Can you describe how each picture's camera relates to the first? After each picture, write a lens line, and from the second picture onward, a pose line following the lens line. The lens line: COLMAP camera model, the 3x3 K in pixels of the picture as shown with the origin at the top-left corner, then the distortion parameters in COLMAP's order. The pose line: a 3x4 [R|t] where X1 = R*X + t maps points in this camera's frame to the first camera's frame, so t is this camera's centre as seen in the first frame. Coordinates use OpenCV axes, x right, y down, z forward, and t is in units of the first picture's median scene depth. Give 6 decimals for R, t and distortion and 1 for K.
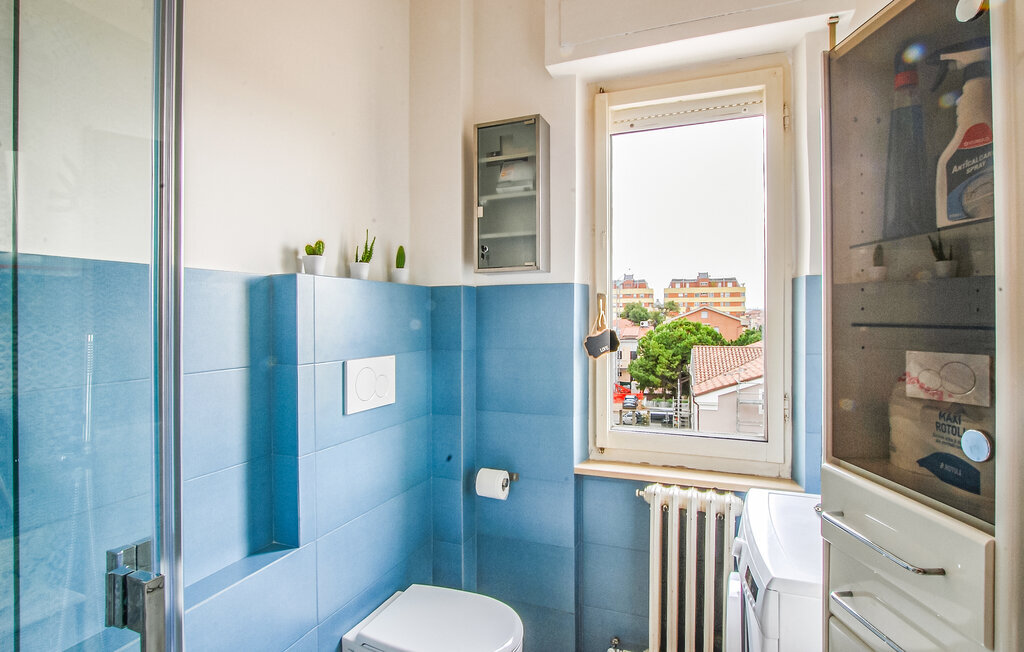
lens RADIAL K [[517.1, 0, 510.5], [0, 517.1, 316.1], [0, 0, 1]] dist [-0.034005, 0.000293]
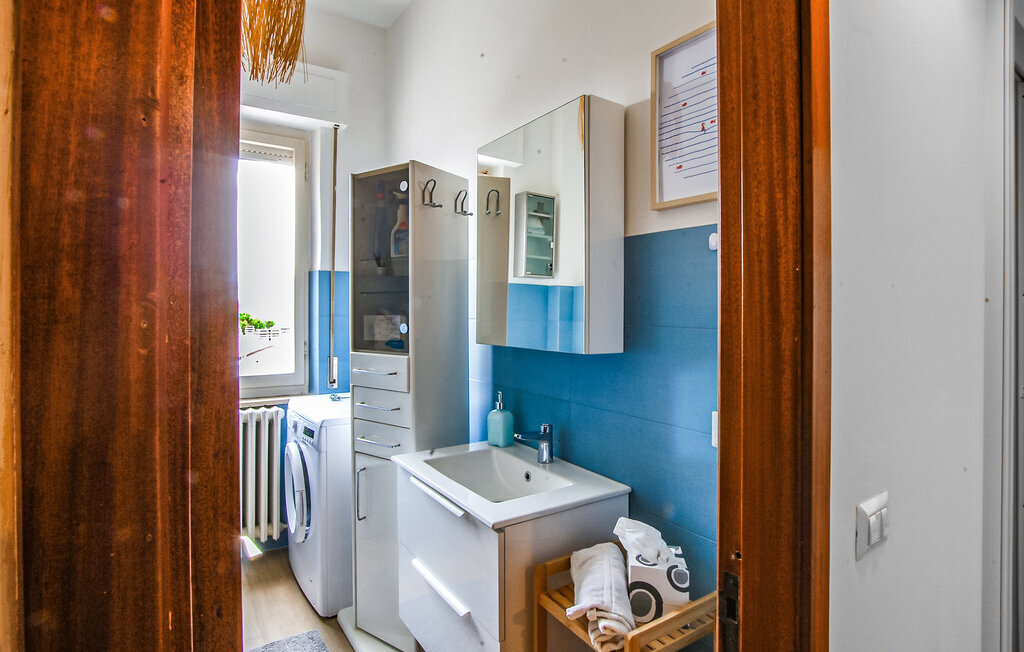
lens RADIAL K [[517.1, 0, 510.5], [0, 517.1, 316.1], [0, 0, 1]] dist [-0.034005, 0.000293]
pose [[0.549199, -0.010122, 0.835630, -1.012461], [-0.003649, 0.999888, 0.014510, 0.091945], [-0.835683, -0.011018, 0.549101, -0.960352]]
